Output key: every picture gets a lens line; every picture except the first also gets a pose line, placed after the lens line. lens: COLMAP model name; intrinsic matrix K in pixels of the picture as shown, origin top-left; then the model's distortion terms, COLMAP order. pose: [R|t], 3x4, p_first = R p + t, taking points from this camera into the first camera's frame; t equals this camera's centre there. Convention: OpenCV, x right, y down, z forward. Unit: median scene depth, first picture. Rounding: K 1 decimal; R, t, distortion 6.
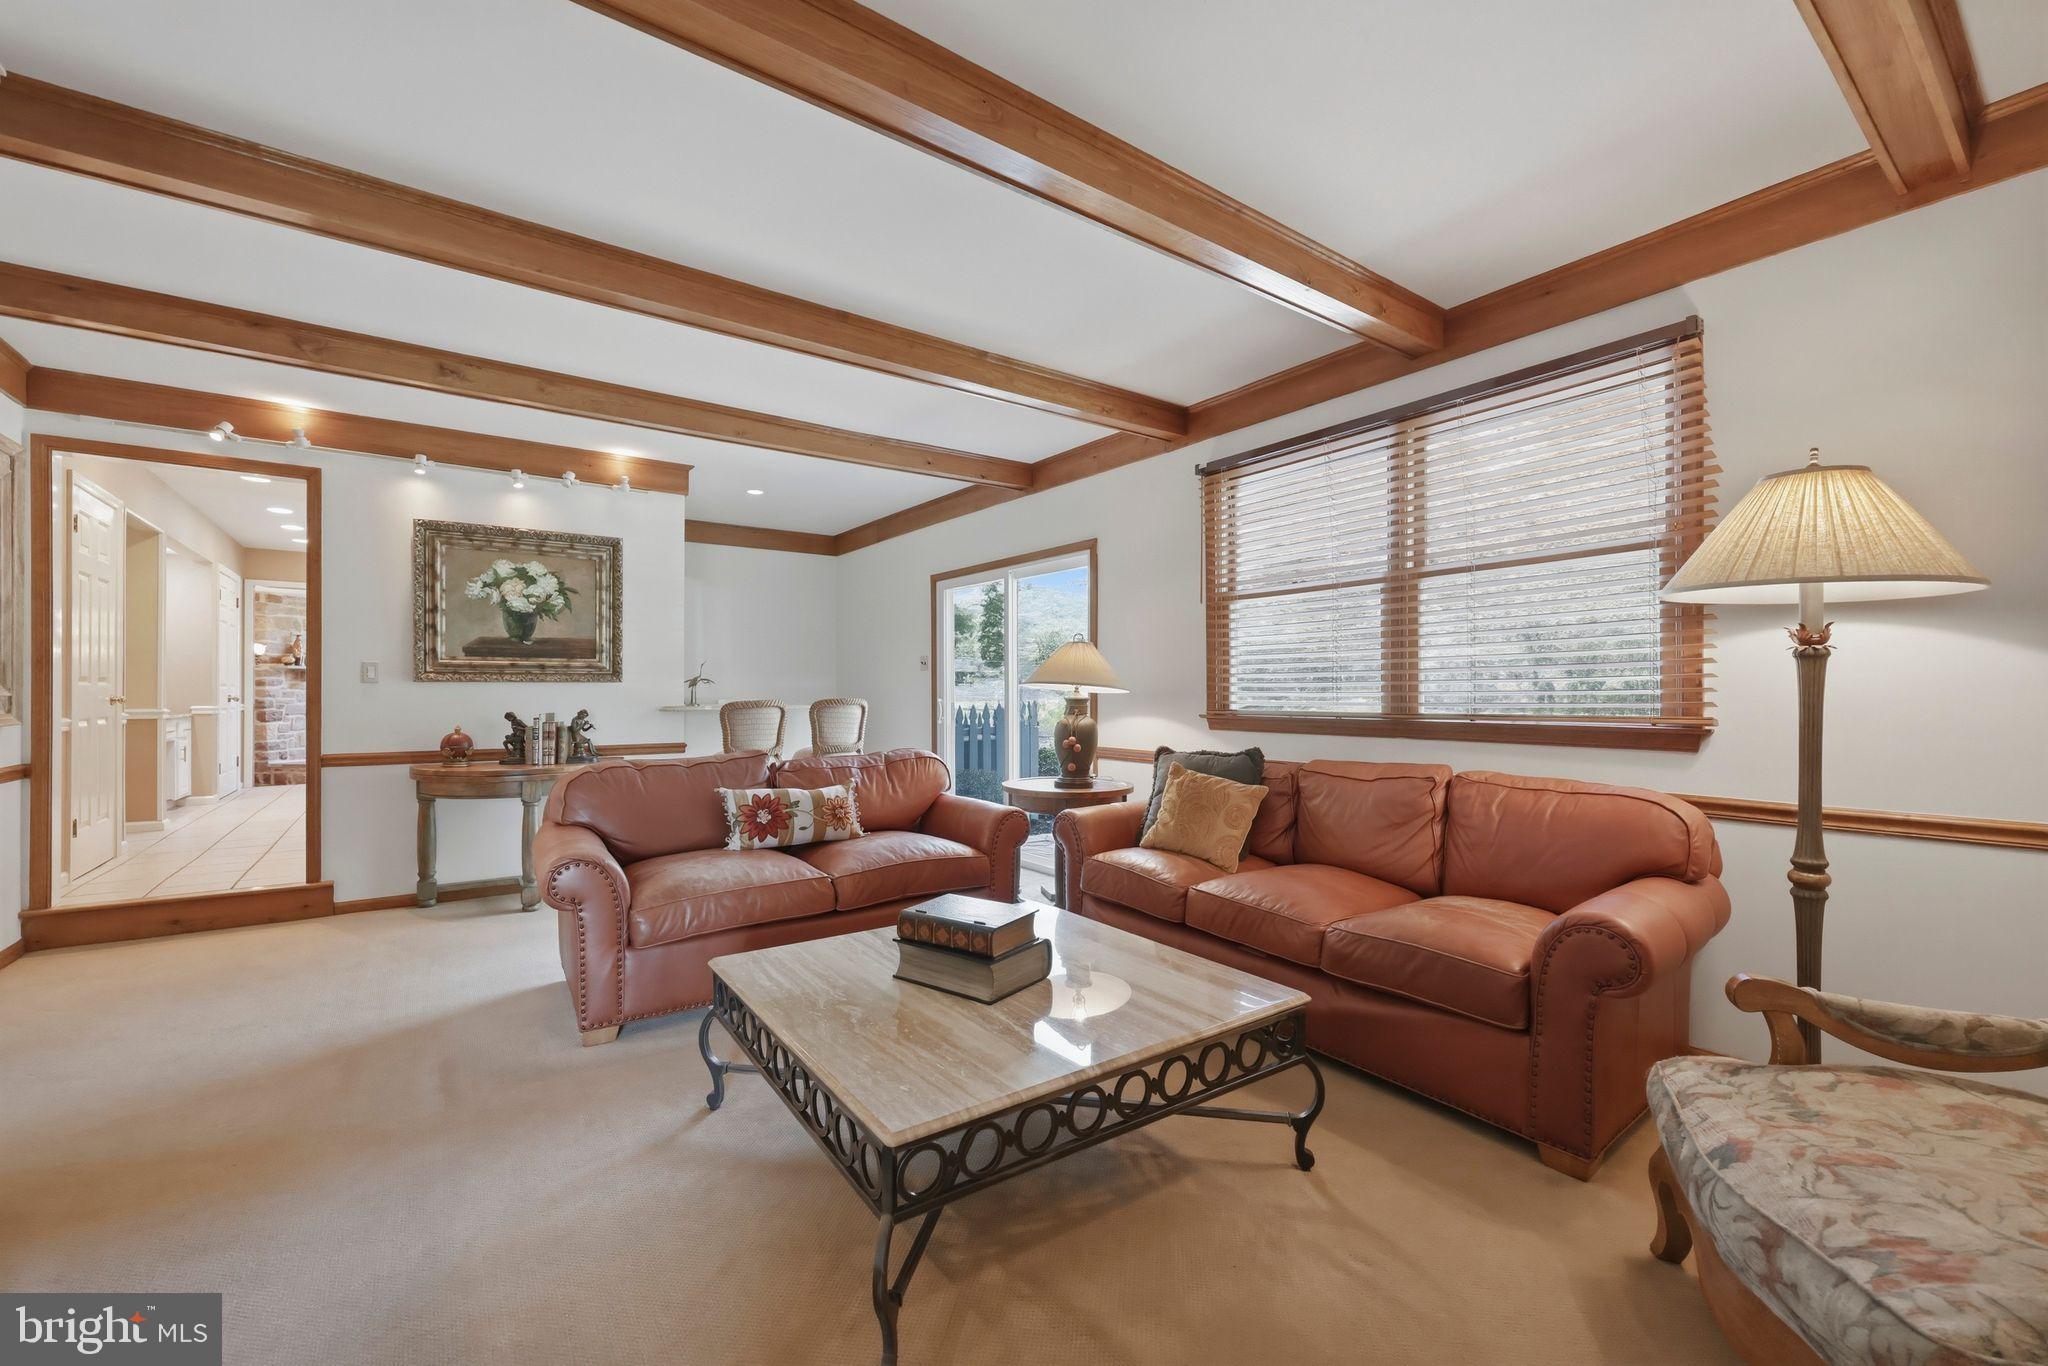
lens RADIAL K [[830.4, 0, 1018.0], [0, 830.4, 690.0], [0, 0, 1]] dist [-0.002879, -0.000157]
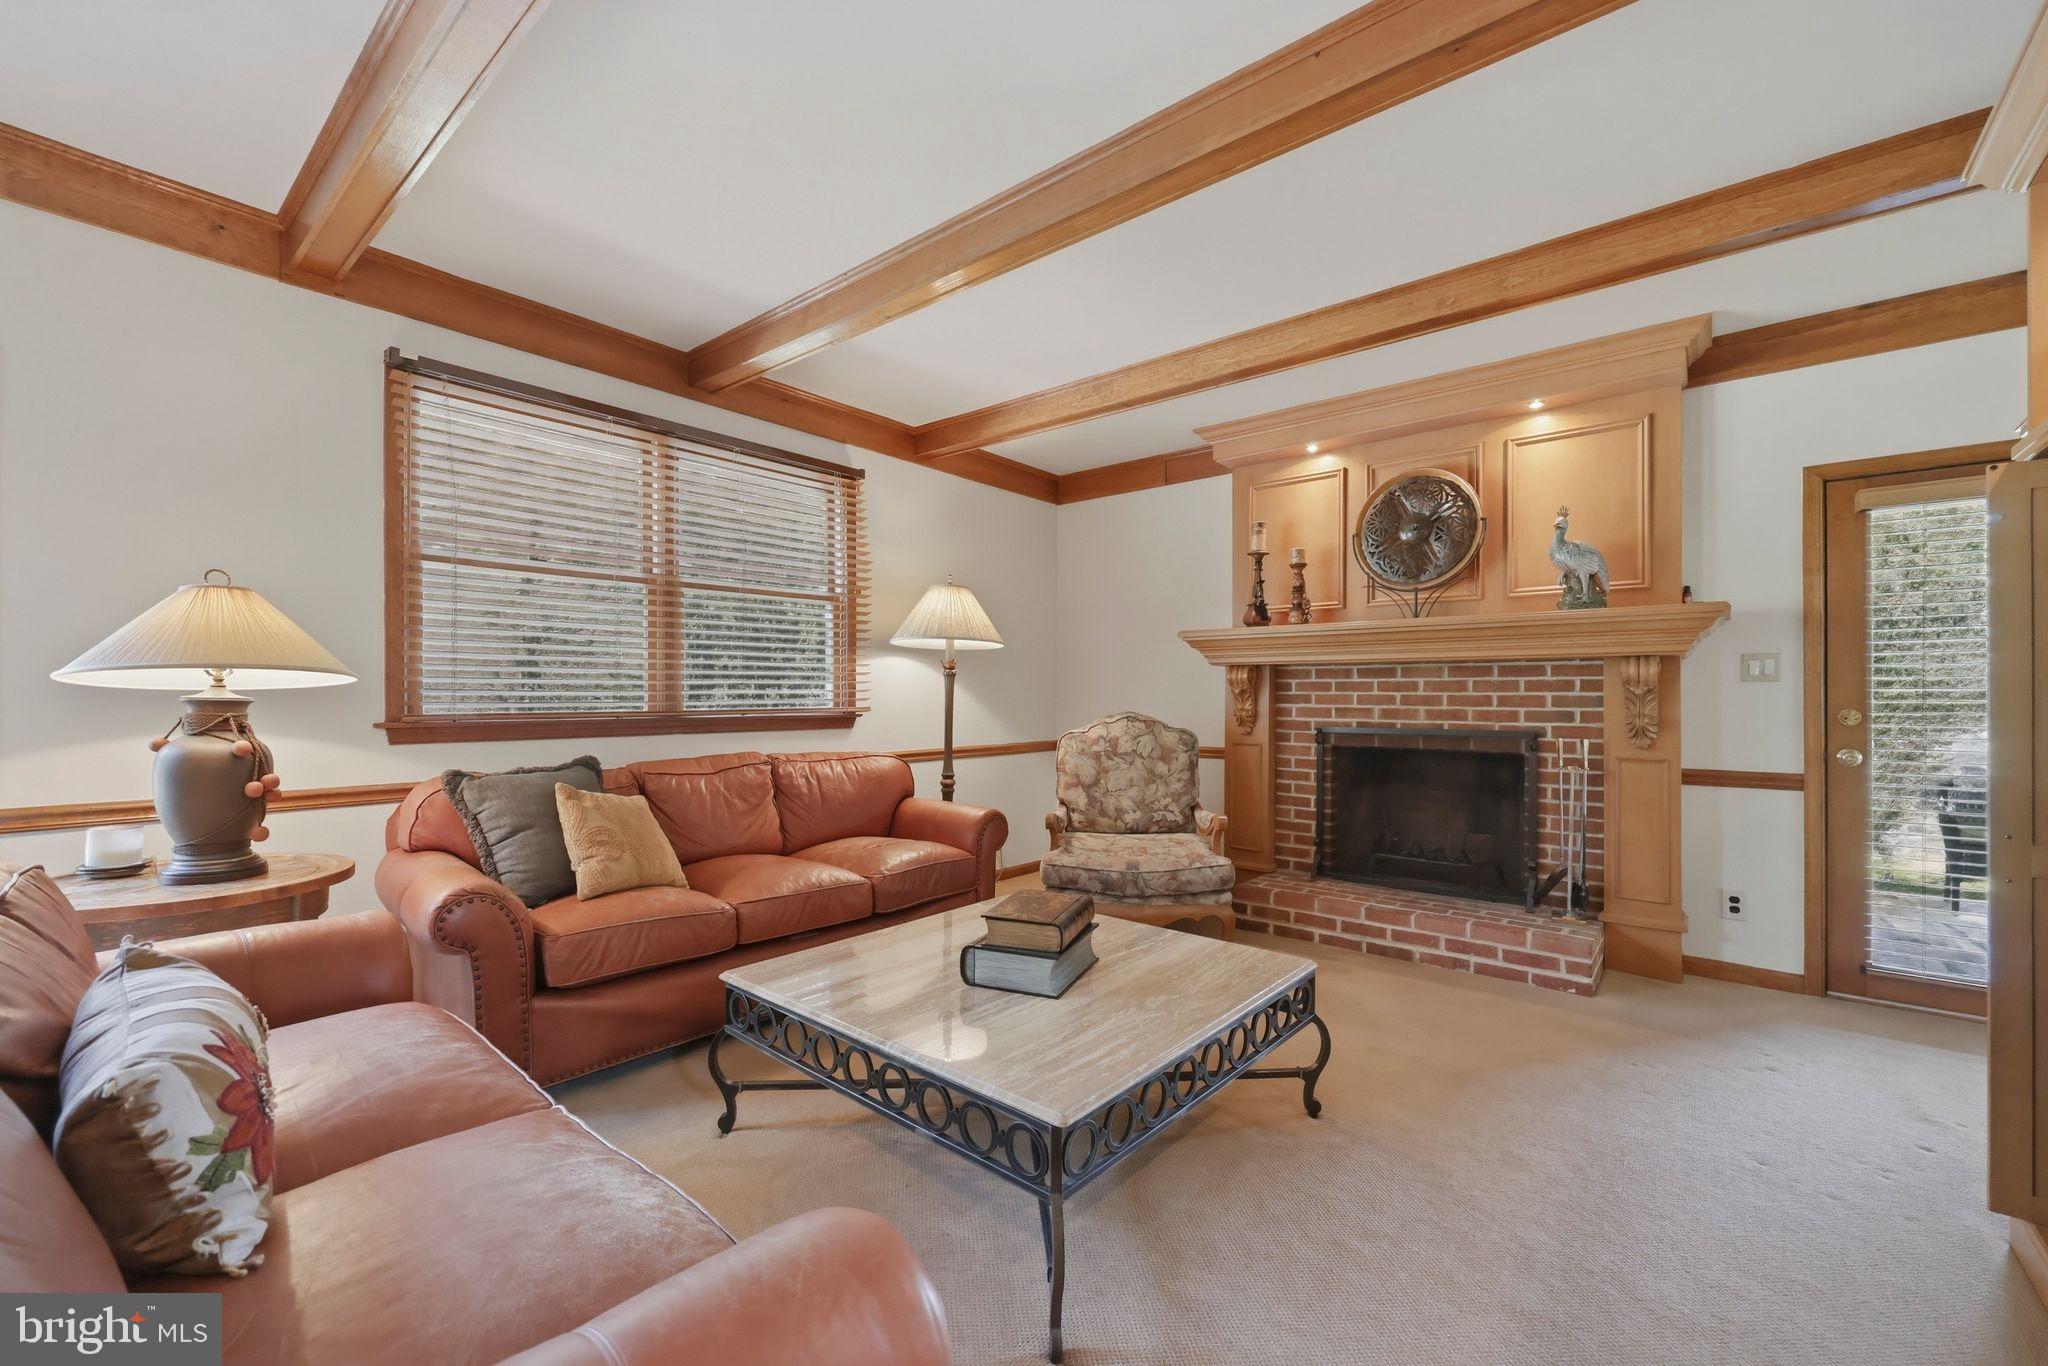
lens RADIAL K [[830.4, 0, 1015.2], [0, 830.4, 689.6], [0, 0, 1]] dist [-0.002879, -0.000157]
pose [[-0.246828, 0.010001, 0.969008, -0.875196], [-0.002226, 0.999938, -0.010887, 0.014973], [-0.969057, -0.004845, -0.246791, 1.088197]]
